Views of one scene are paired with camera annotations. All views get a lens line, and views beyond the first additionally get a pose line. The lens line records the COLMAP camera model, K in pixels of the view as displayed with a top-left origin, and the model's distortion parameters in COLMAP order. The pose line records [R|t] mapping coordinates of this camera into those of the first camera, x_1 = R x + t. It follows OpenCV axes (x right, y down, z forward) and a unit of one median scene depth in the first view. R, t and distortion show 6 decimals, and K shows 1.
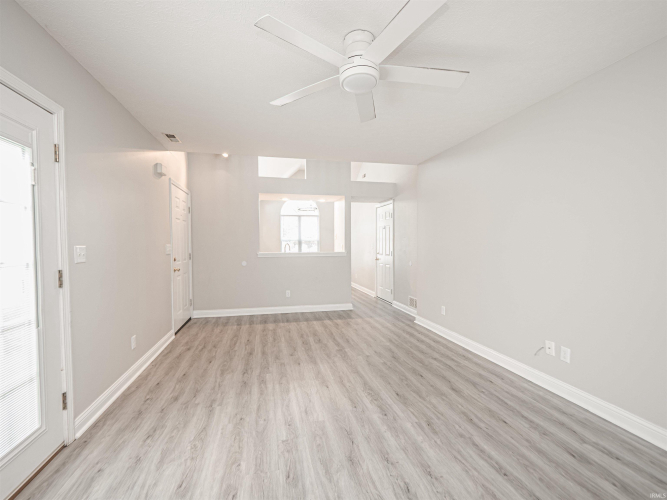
lens RADIAL K [[291.2, 0, 327.1], [0, 291.2, 248.8], [0, 0, 1]] dist [-0.002950, -0.000171]
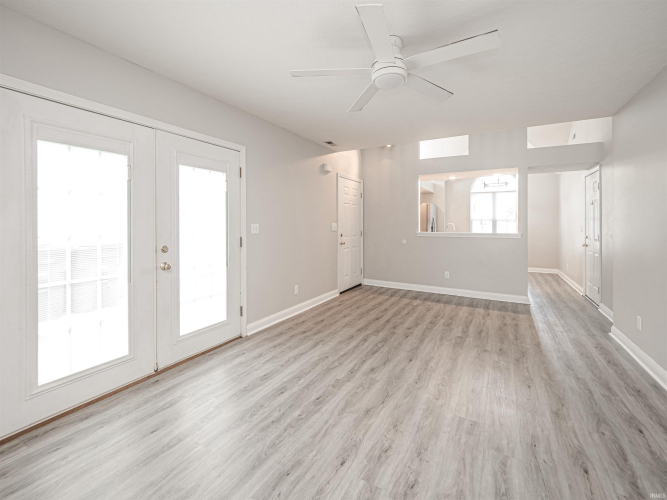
lens RADIAL K [[291.2, 0, 335.0], [0, 291.2, 224.0], [0, 0, 1]] dist [-0.002950, -0.000171]
pose [[0.749752, 0.008173, -0.661669, 0.385319], [-0.017661, 0.999815, -0.007661, -0.003697], [0.661483, 0.017430, 0.749757, 0.018478]]
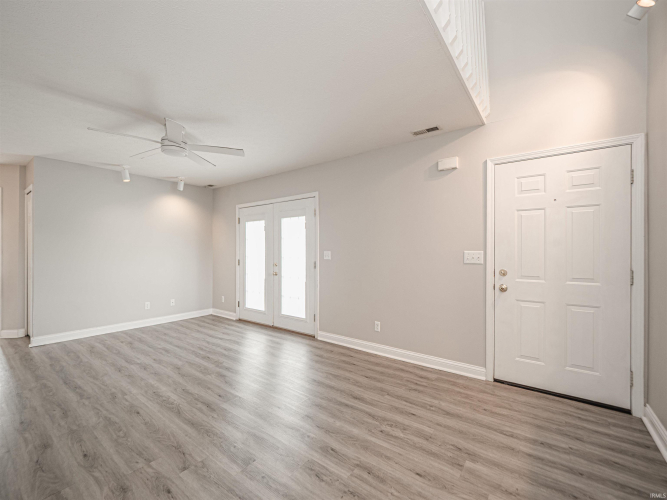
lens RADIAL K [[291.2, 0, 336.9], [0, 291.2, 253.9], [0, 0, 1]] dist [-0.002950, -0.000171]
pose [[-0.753101, 0.012175, -0.657793, 0.275112], [-0.008682, 0.999558, 0.028442, -0.033183], [0.657848, 0.027130, -0.752662, 1.578448]]
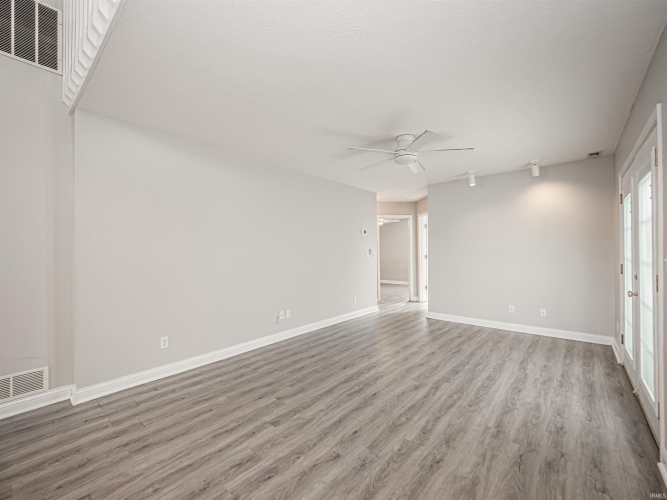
lens RADIAL K [[291.2, 0, 325.5], [0, 291.2, 250.5], [0, 0, 1]] dist [-0.002950, -0.000171]
pose [[-0.592704, 0.007933, 0.805381, -0.567209], [0.023391, 0.999699, 0.007367, -0.029137], [-0.805080, 0.023205, -0.592712, 1.364799]]
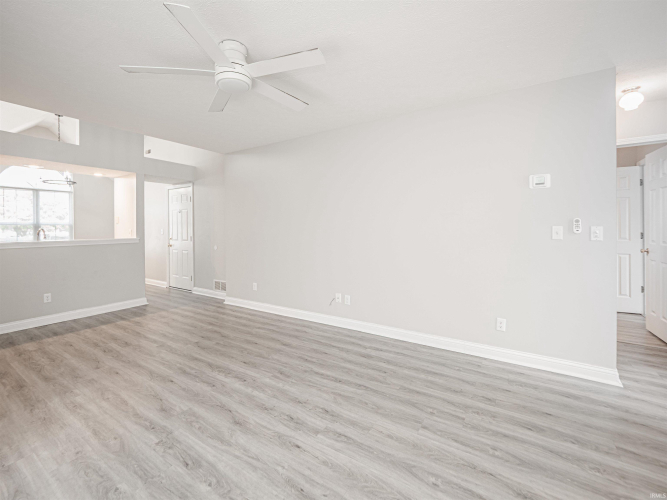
lens RADIAL K [[291.2, 0, 330.7], [0, 291.2, 226.0], [0, 0, 1]] dist [-0.002950, -0.000171]
pose [[0.713872, 0.001203, 0.700275, -0.228414], [0.017518, 0.999655, -0.019576, 0.002293], [-0.700057, 0.026242, 0.713604, -0.029793]]
